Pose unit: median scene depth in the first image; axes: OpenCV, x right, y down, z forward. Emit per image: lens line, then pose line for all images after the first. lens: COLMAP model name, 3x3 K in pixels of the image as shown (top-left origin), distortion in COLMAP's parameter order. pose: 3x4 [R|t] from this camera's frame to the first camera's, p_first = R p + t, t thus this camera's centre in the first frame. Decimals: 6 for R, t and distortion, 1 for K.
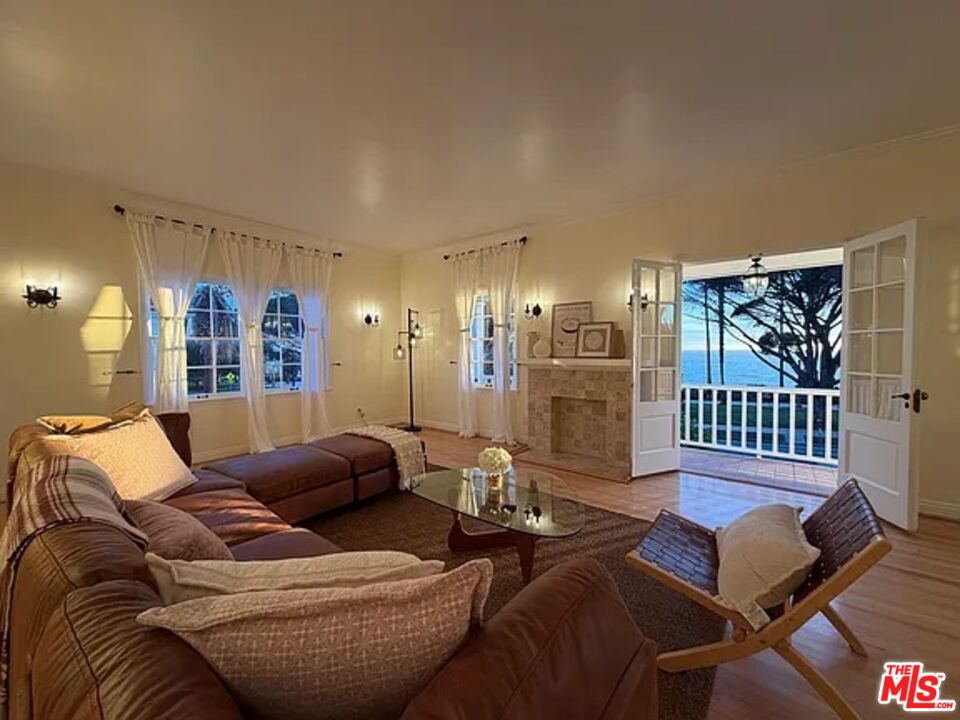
lens RADIAL K [[381.9, 0, 478.9], [0, 381.9, 358.4], [0, 0, 1]] dist [-0.001920, 0.000660]
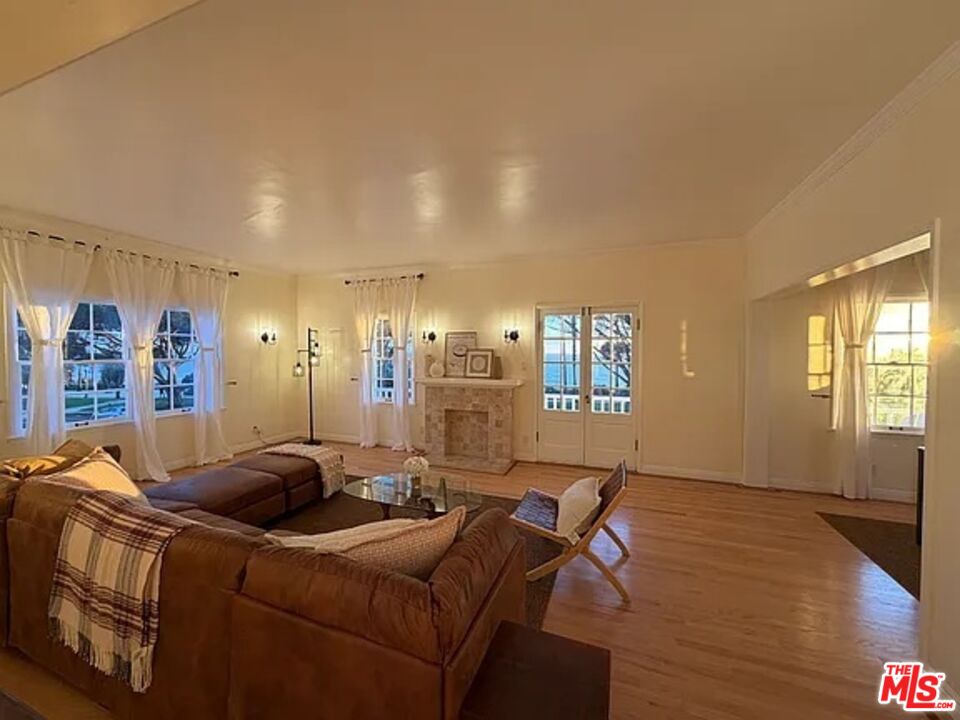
lens RADIAL K [[381.9, 0, 473.8], [0, 381.9, 354.7], [0, 0, 1]] dist [-0.001920, 0.000660]
pose [[0.953637, 0.003590, 0.300938, -0.086095], [0.000586, 0.999905, -0.013786, -0.055025], [-0.300959, 0.013323, 0.953544, -0.181697]]
